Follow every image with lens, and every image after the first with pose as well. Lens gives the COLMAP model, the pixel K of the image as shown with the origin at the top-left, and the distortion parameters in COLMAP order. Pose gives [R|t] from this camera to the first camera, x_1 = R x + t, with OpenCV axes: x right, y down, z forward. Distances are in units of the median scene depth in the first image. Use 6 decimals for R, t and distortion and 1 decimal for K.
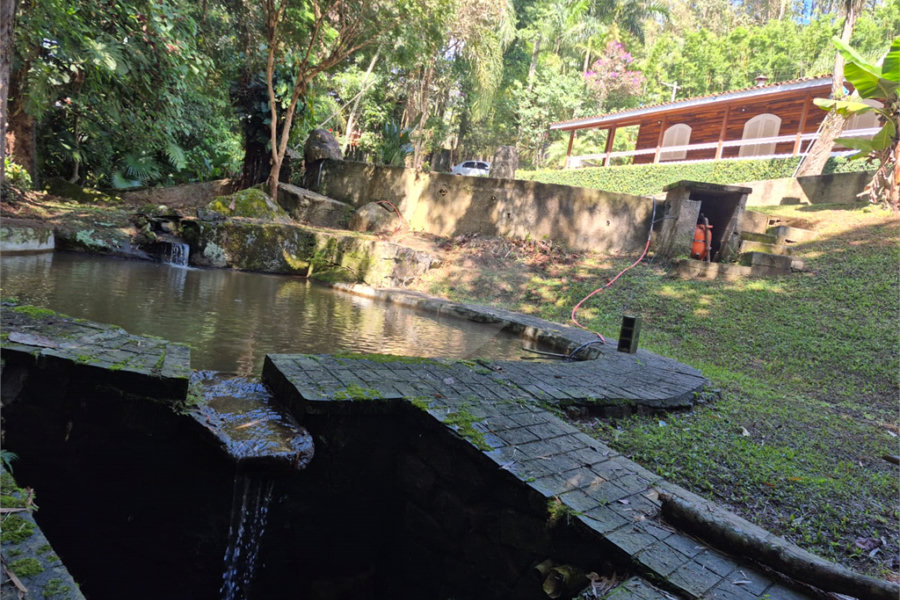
lens RADIAL K [[601.3, 0, 450.0], [0, 601.3, 300.0], [0, 0, 1]] dist [0.072859, -0.073826]
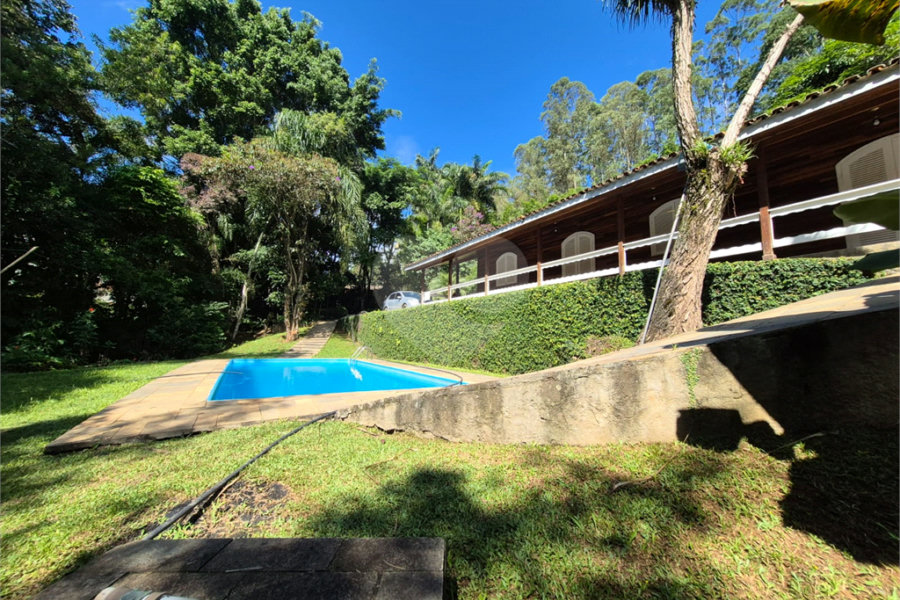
lens RADIAL K [[346.1, 0, 455.2], [0, 346.1, 301.1], [0, 0, 1]] dist [-0.000753, 0.000211]
pose [[0.985362, -0.140458, 0.096610, 0.459882], [0.156424, 0.970244, -0.184820, -0.225814], [-0.067776, 0.197227, 0.978012, 0.895910]]
